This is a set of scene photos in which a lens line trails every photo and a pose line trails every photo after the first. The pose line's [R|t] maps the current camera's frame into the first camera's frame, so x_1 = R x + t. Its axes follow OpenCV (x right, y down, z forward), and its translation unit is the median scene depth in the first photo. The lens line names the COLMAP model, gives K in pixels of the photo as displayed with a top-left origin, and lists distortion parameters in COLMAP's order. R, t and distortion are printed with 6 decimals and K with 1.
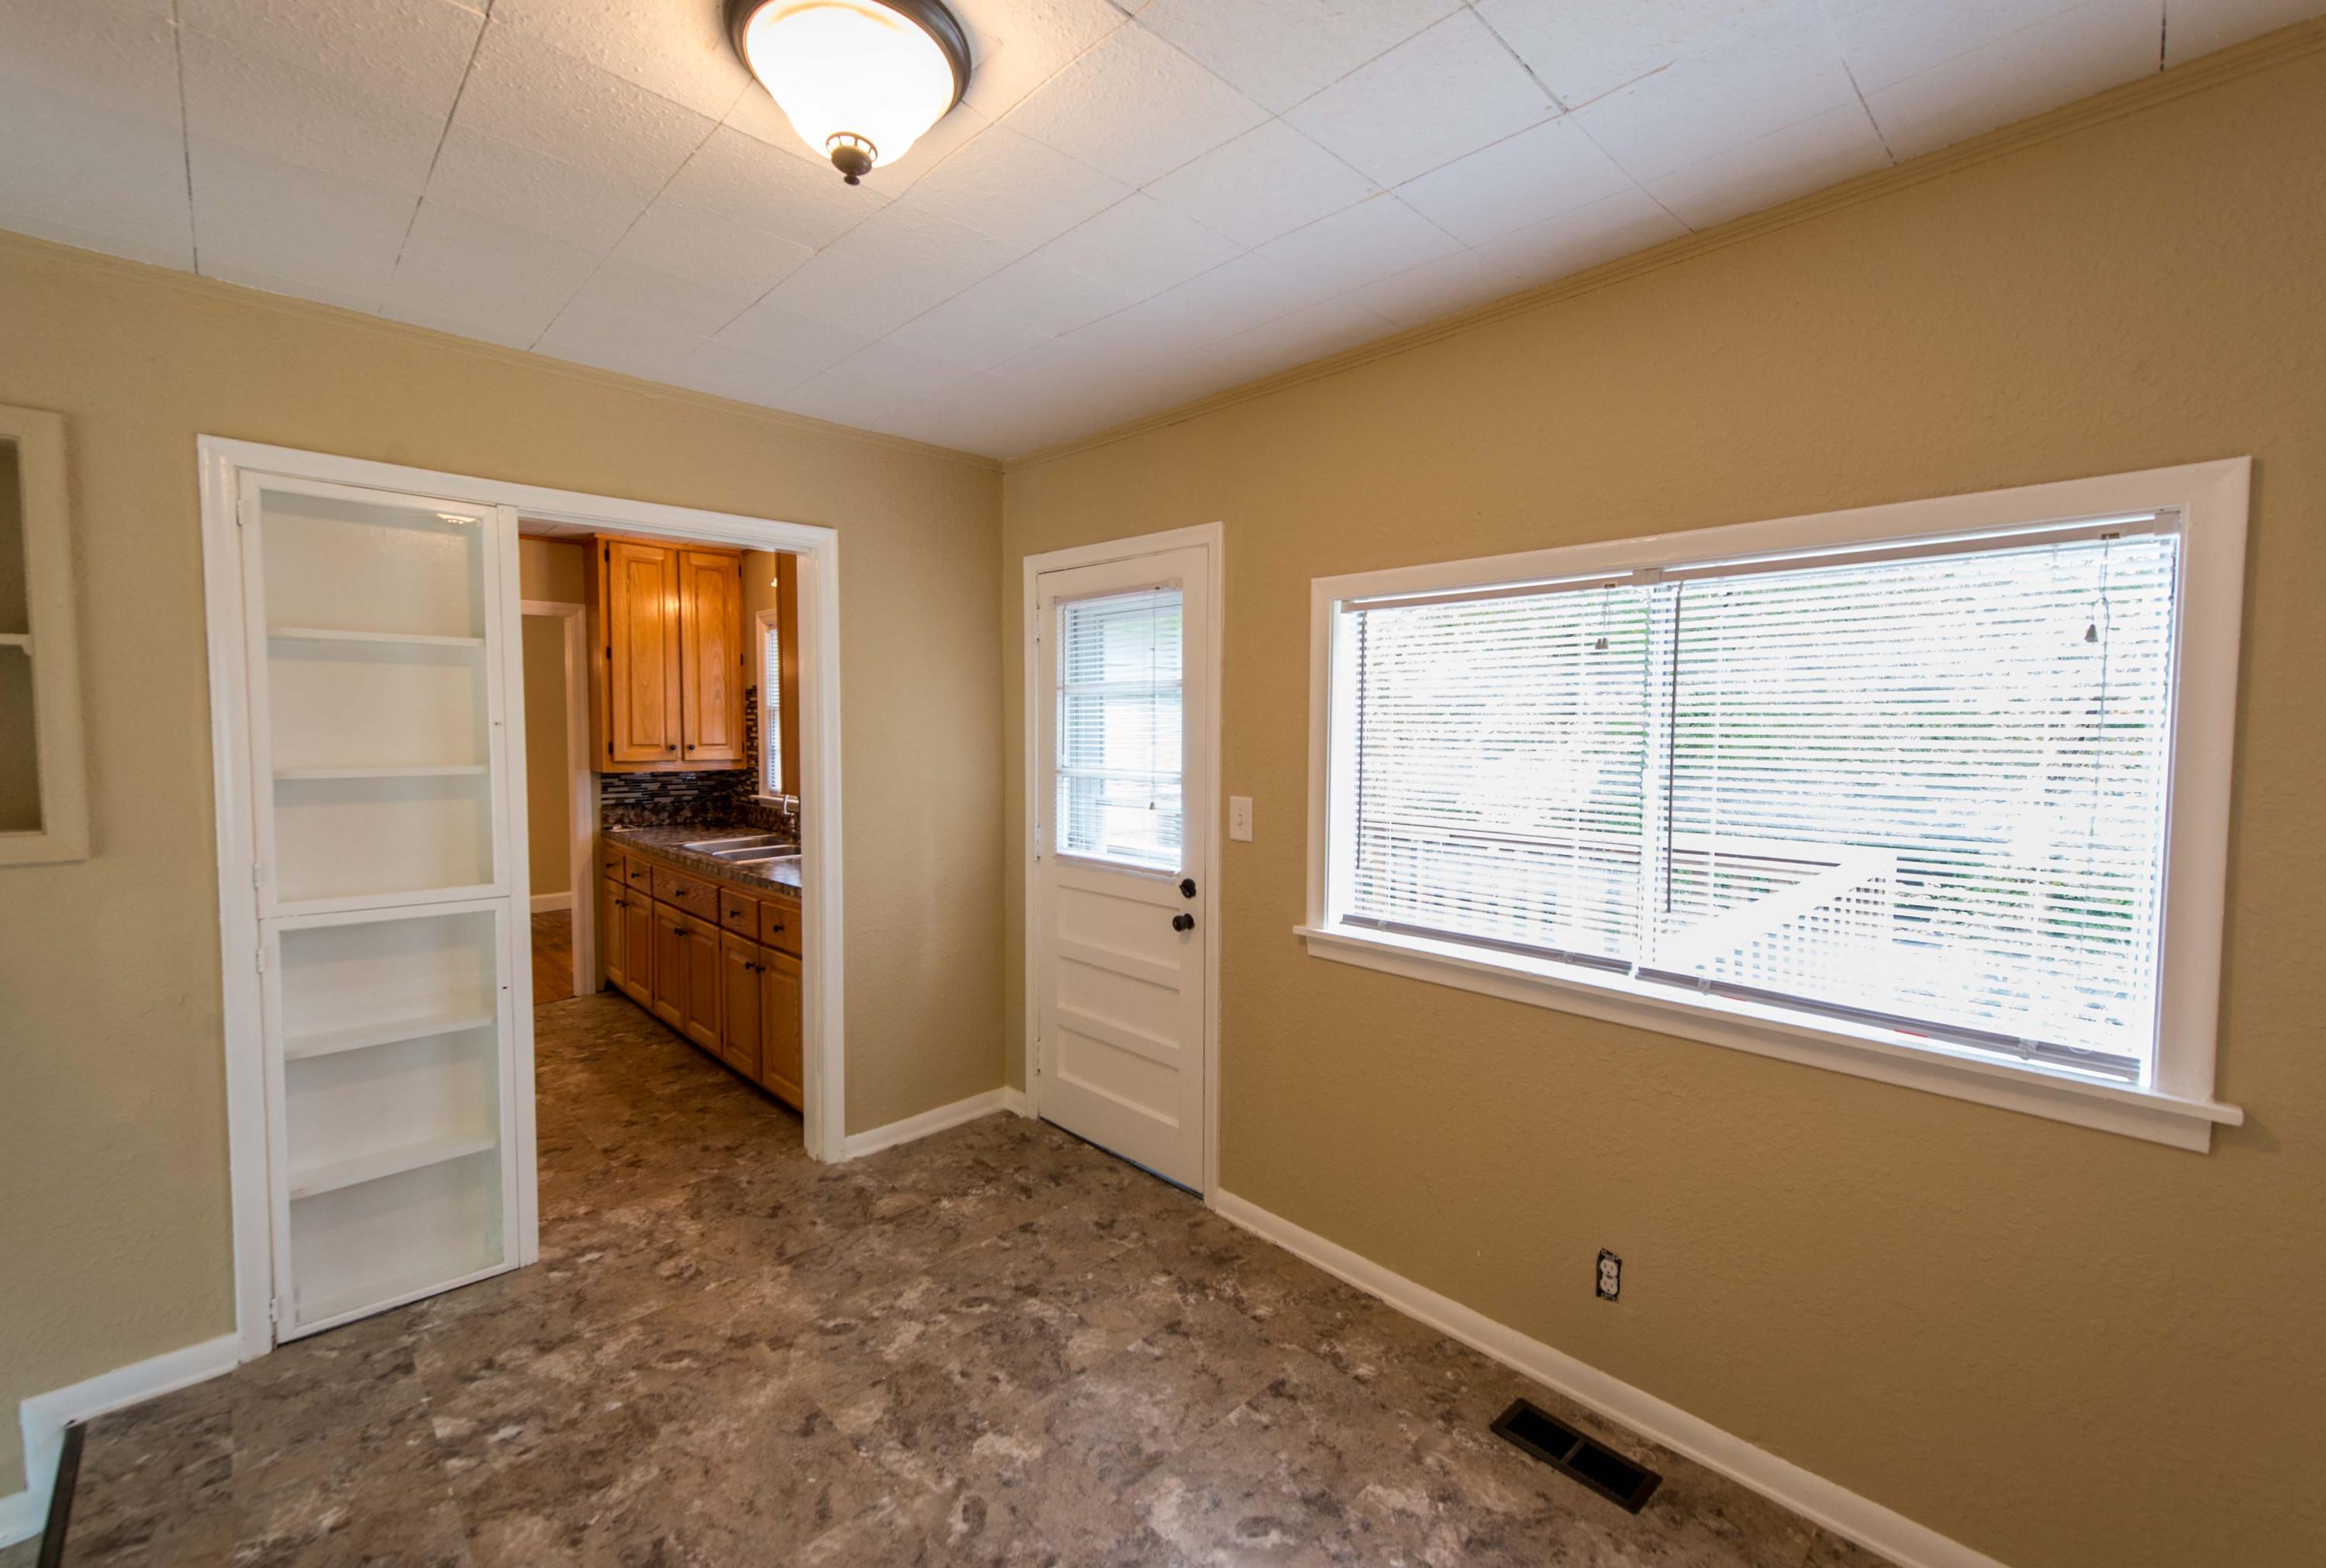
lens RADIAL K [[967.9, 0, 1125.2], [0, 967.9, 781.5], [0, 0, 1]] dist [0.012992, -0.002890]
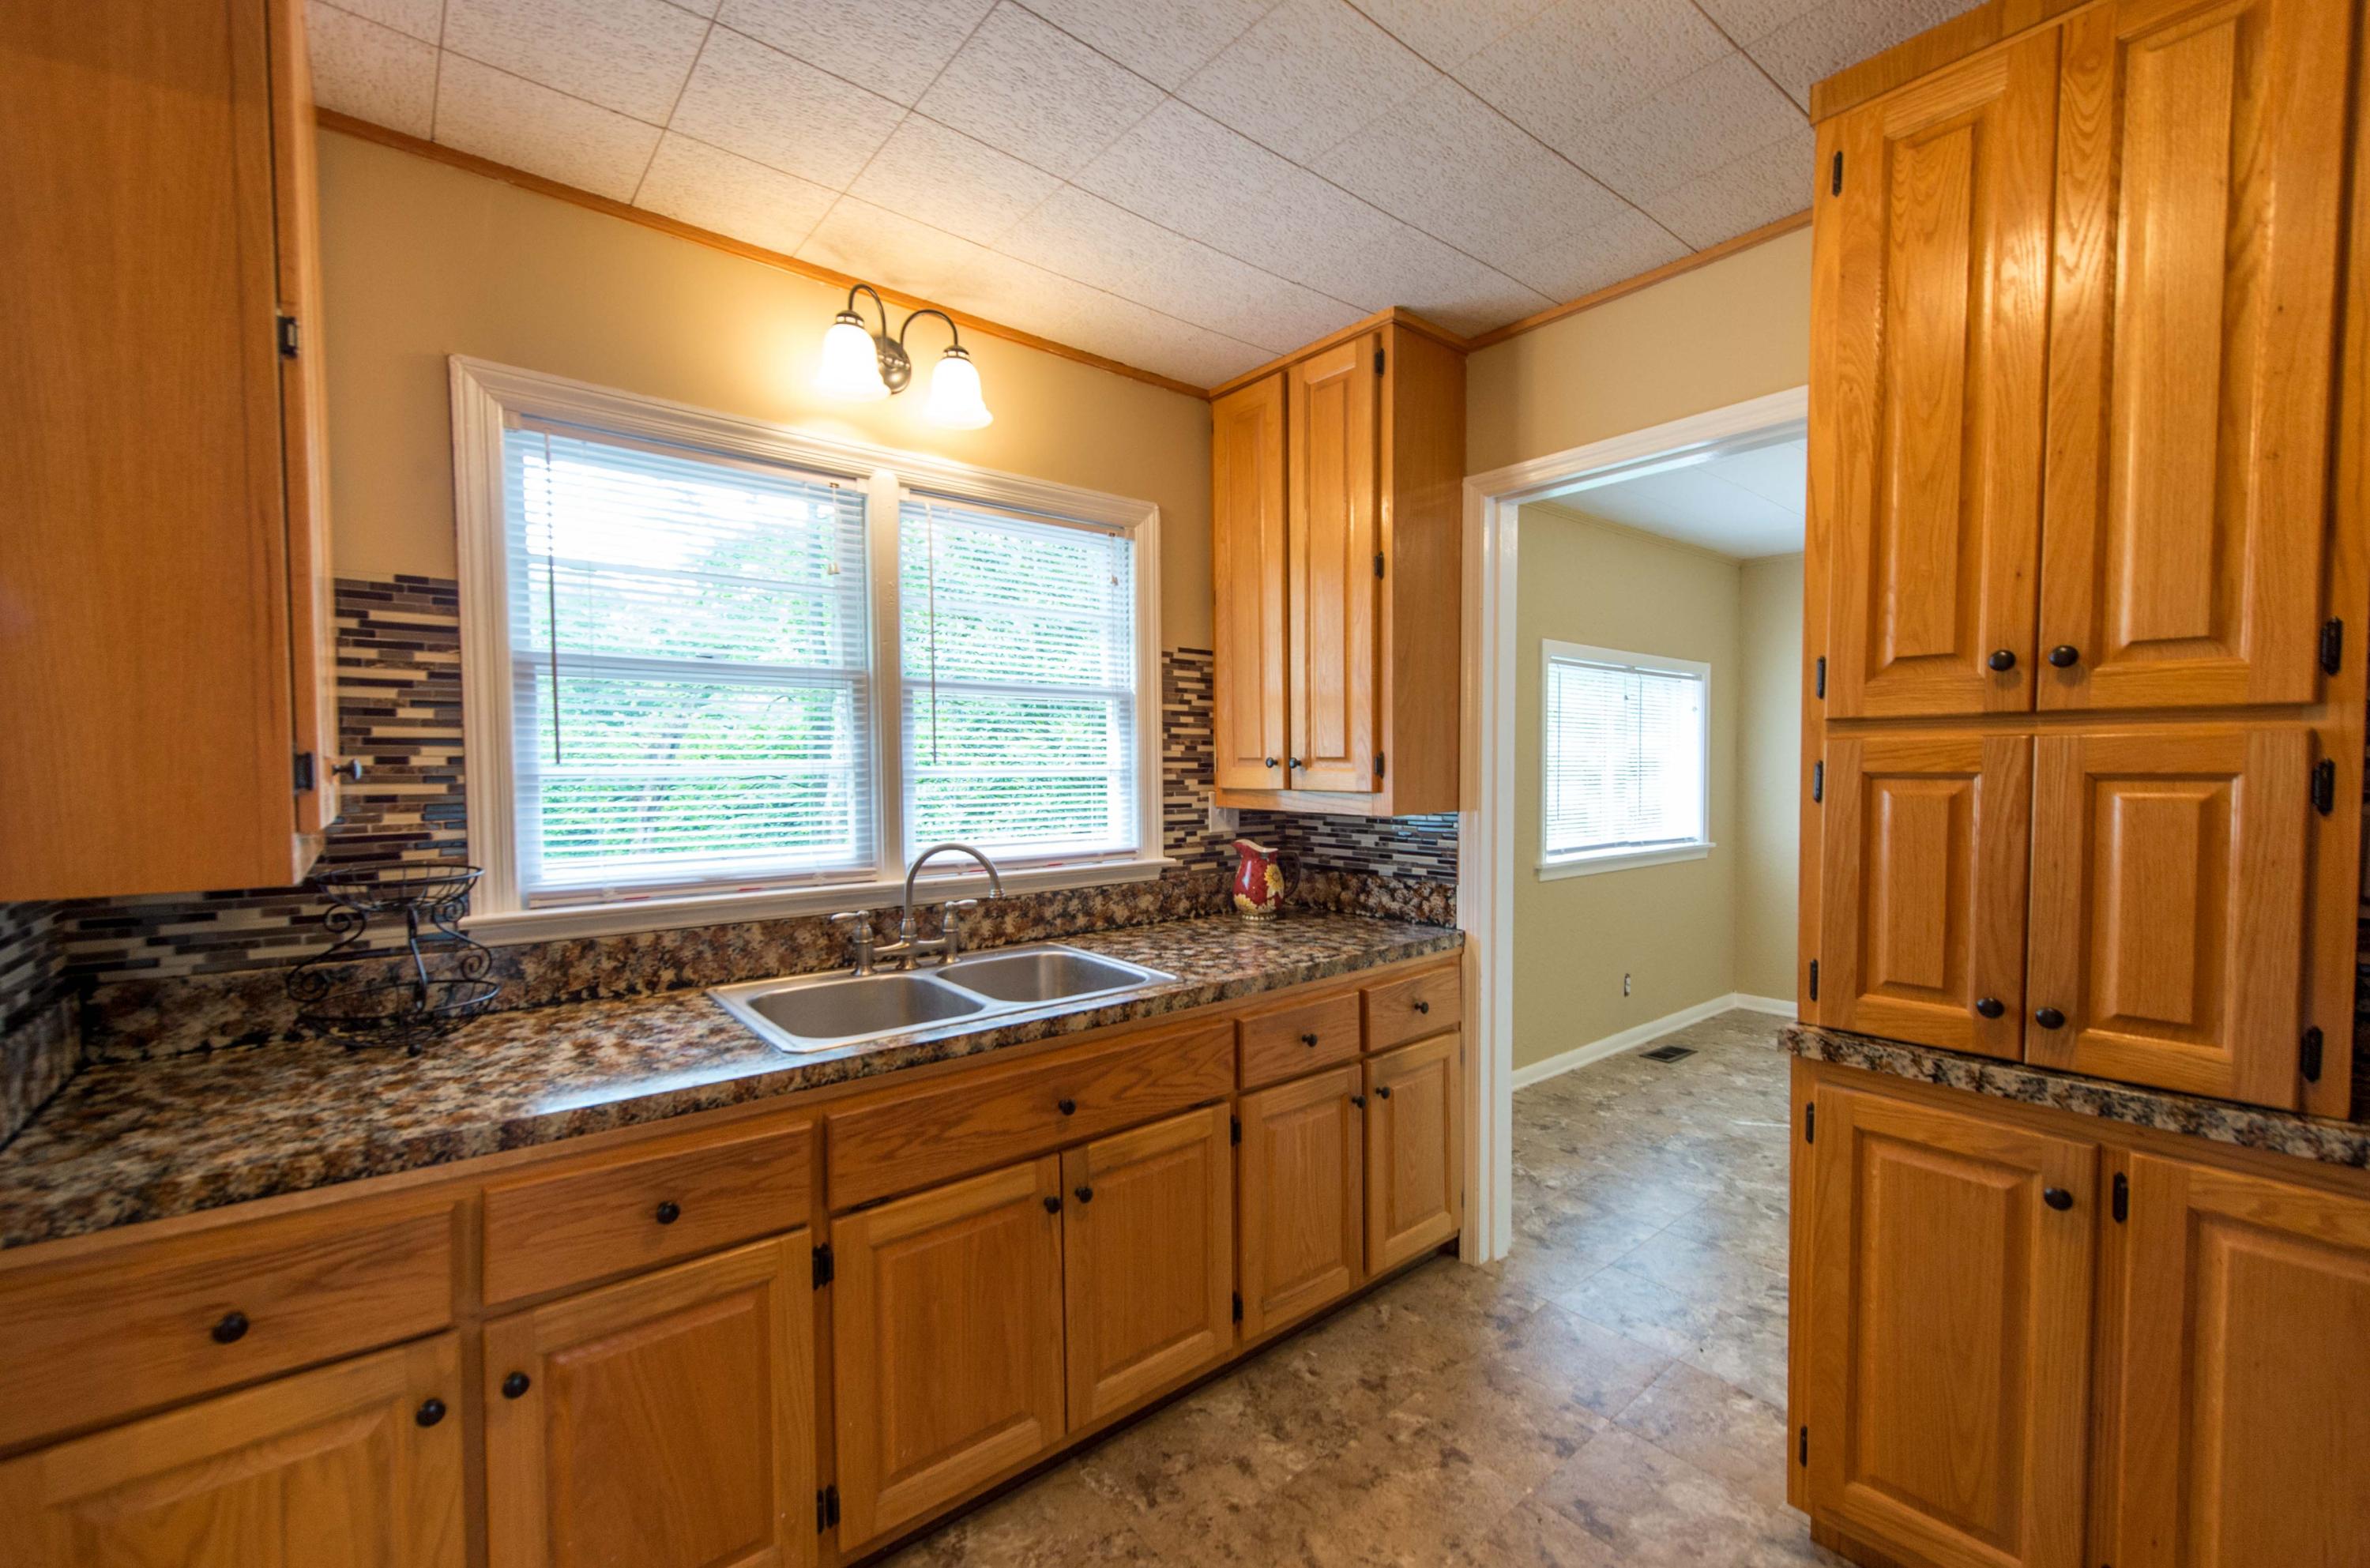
lens RADIAL K [[986.0, 0, 1166.0], [0, 986.0, 804.9], [0, 0, 1]] dist [0.008984, -0.002173]
pose [[0.058539, -0.047302, 0.997164, -1.462272], [0.064824, 0.996949, 0.043486, -0.052706], [-0.996178, 0.062095, 0.061427, 1.545986]]
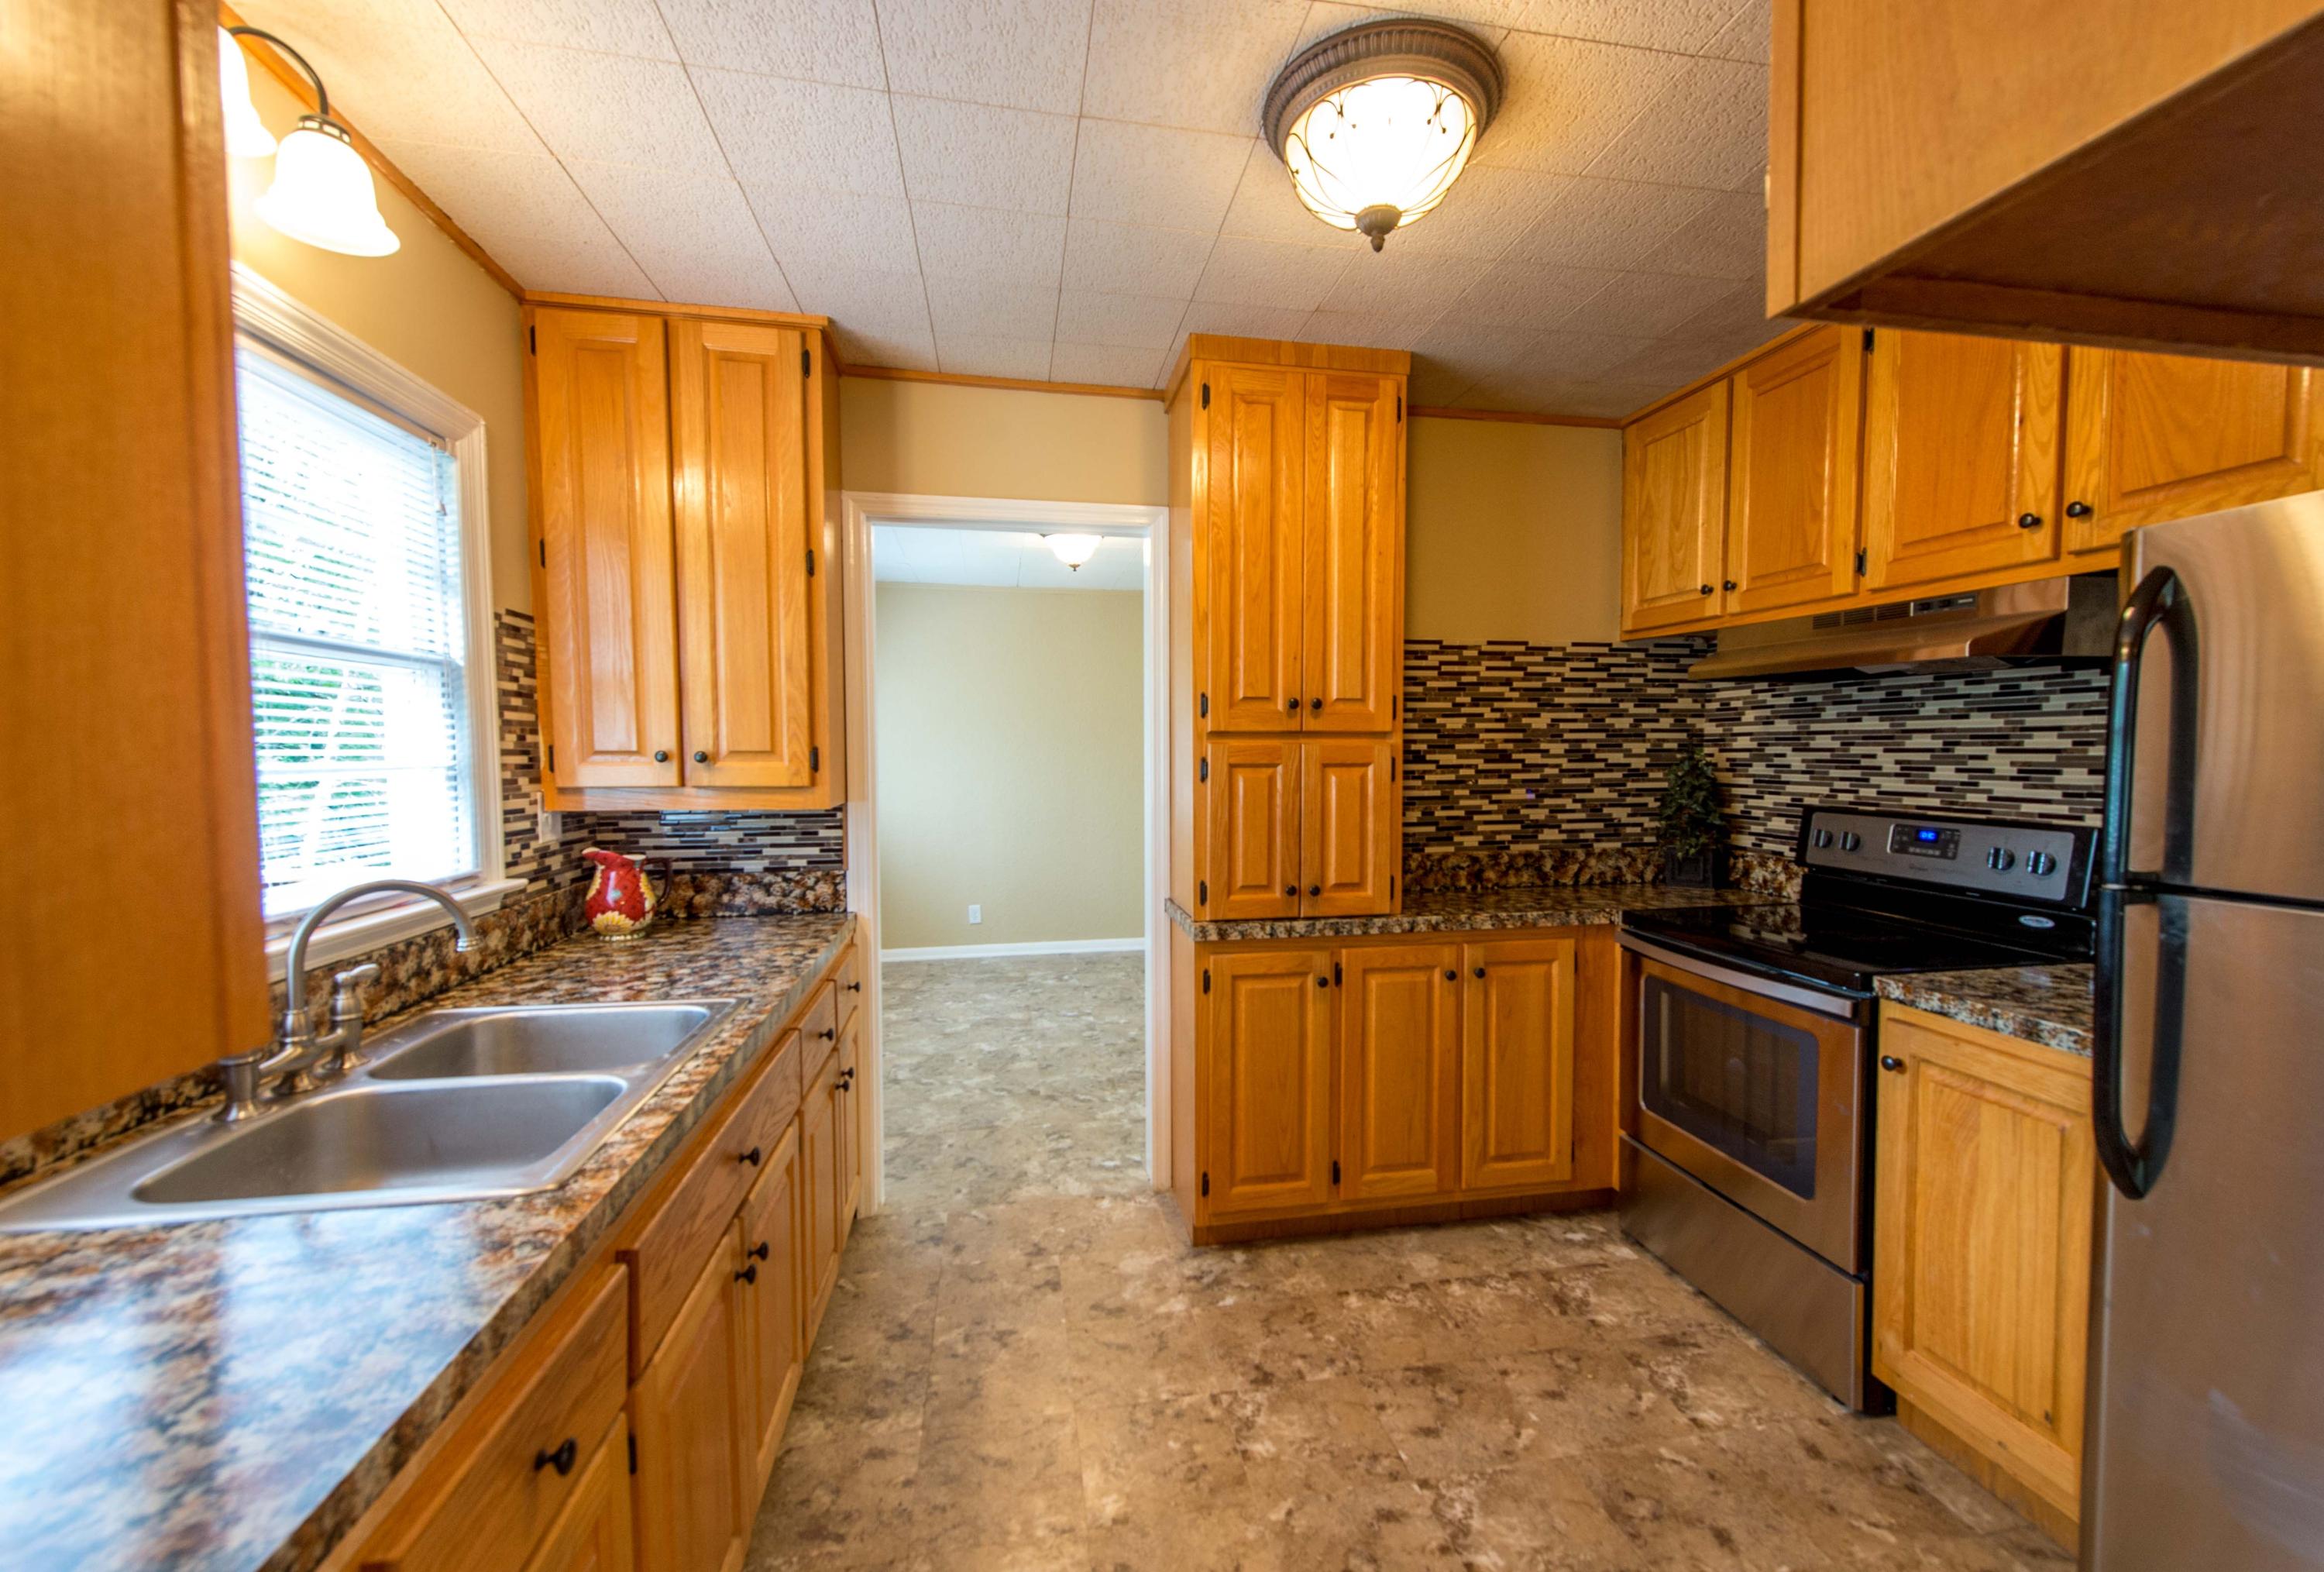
lens RADIAL K [[967.3, 0, 1210.6], [0, 967.3, 797.0], [0, 0, 1]] dist [0.012992, -0.002890]
pose [[-0.863138, -0.030199, 0.504064, -1.315382], [0.025779, 0.994274, 0.103709, -0.088660], [-0.504310, 0.102510, -0.857417, 2.025542]]
